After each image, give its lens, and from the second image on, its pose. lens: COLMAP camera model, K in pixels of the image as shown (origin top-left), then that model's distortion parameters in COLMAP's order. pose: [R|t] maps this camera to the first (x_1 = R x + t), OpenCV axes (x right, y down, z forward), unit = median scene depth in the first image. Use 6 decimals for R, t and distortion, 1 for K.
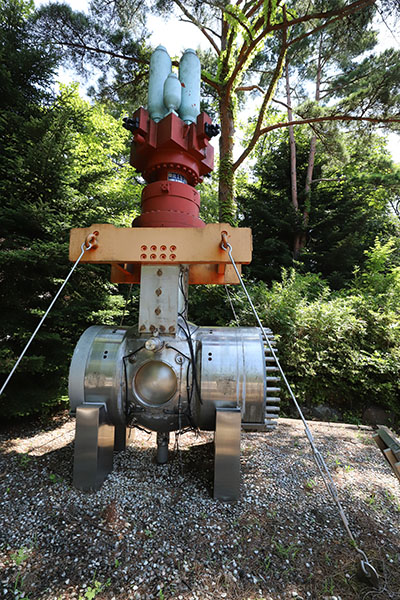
lens RADIAL K [[278.5, 0, 201.2], [0, 278.5, 305.3], [0, 0, 1]] dist [-0.029738, 0.007280]
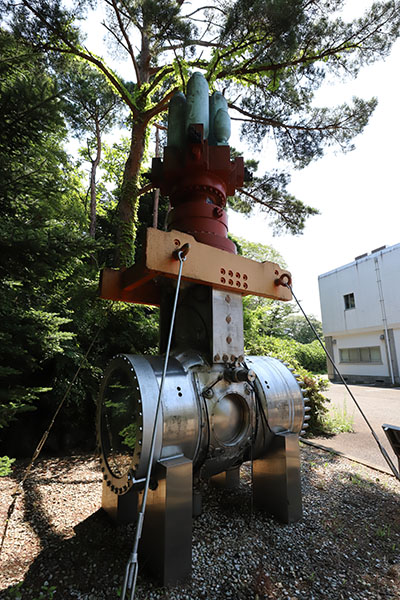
lens RADIAL K [[278.5, 0, 200.6], [0, 278.5, 302.6], [0, 0, 1]] dist [-0.029738, 0.007280]
pose [[0.765039, 0.117921, 0.633095, -0.370198], [-0.055661, 0.991521, -0.117420, 0.005619], [-0.641574, 0.054592, 0.765116, 0.145848]]
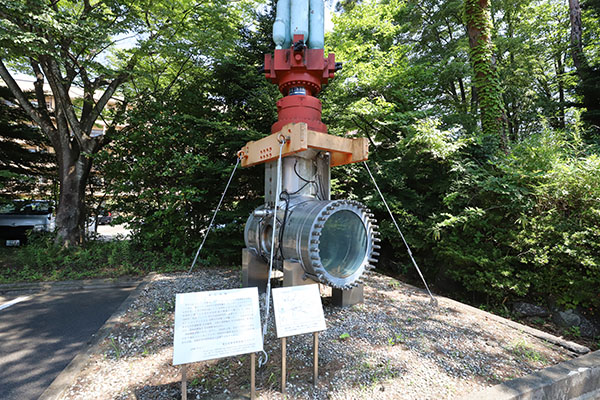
lens RADIAL K [[278.5, 0, 301.6], [0, 278.5, 199.8], [0, 0, 1]] dist [-0.029738, 0.007280]
pose [[0.628294, -0.035201, -0.777179, 0.494847], [0.081699, 0.996438, 0.020916, 0.019641], [0.773675, -0.076636, 0.628931, 0.077397]]
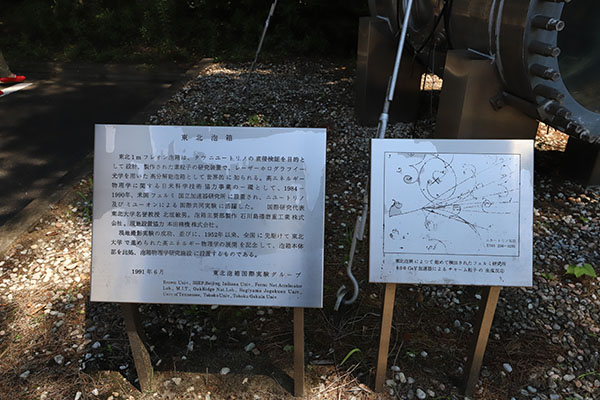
lens RADIAL K [[476.9, 0, 300.4], [0, 476.9, 201.6], [0, 0, 1]] dist [0.022142, 0.000203]
pose [[0.278527, 0.441485, -0.852944, 0.359403], [0.099880, 0.869957, 0.482907, 0.063248], [0.955221, -0.219695, 0.198211, 0.190638]]
